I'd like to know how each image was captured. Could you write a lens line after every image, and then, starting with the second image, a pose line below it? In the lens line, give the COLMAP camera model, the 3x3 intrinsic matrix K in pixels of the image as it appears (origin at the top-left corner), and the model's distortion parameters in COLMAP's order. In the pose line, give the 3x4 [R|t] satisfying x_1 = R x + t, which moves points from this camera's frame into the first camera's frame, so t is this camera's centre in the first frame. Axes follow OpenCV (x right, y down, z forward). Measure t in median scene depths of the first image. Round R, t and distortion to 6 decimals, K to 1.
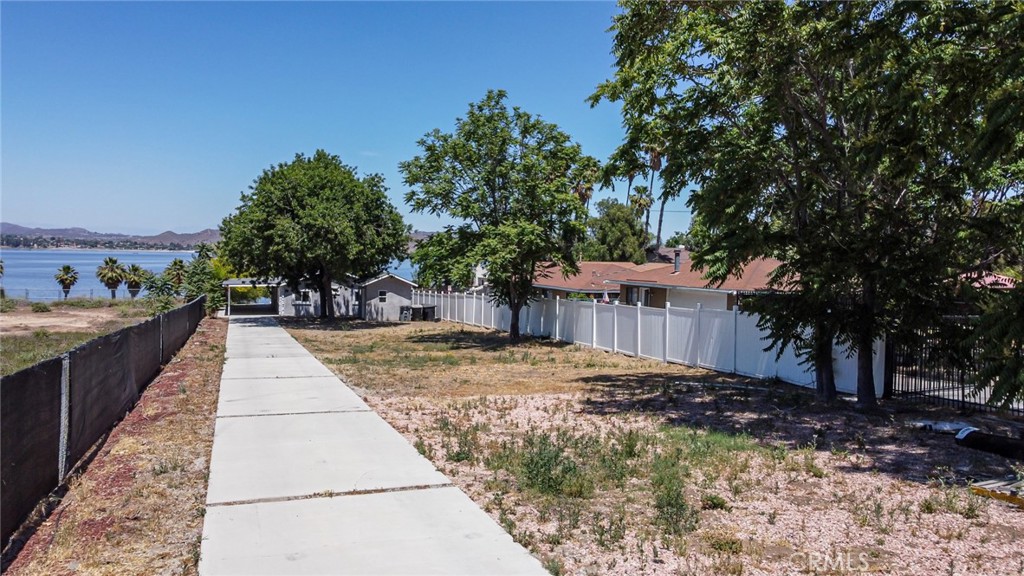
lens RADIAL K [[771.1, 0, 512.4], [0, 771.1, 270.6], [0, 0, 1]] dist [0.001278, -0.011393]
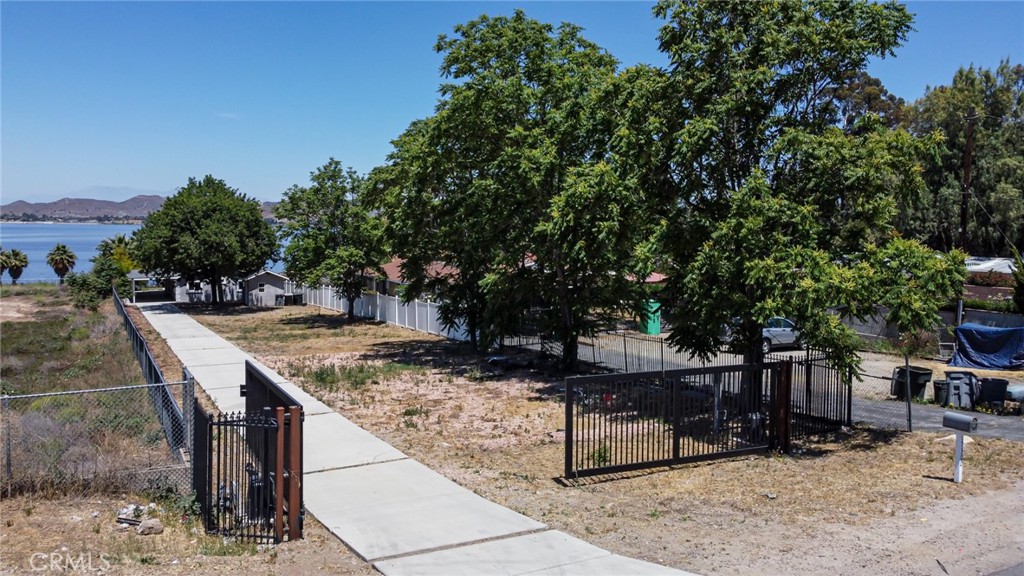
lens RADIAL K [[771.1, 0, 512.4], [0, 771.1, 270.6], [0, 0, 1]] dist [0.001278, -0.011393]
pose [[0.988827, -0.017686, 0.148015, 0.074678], [0.011340, 0.998984, 0.043612, -0.058017], [-0.148636, -0.041446, 0.988023, -0.444972]]
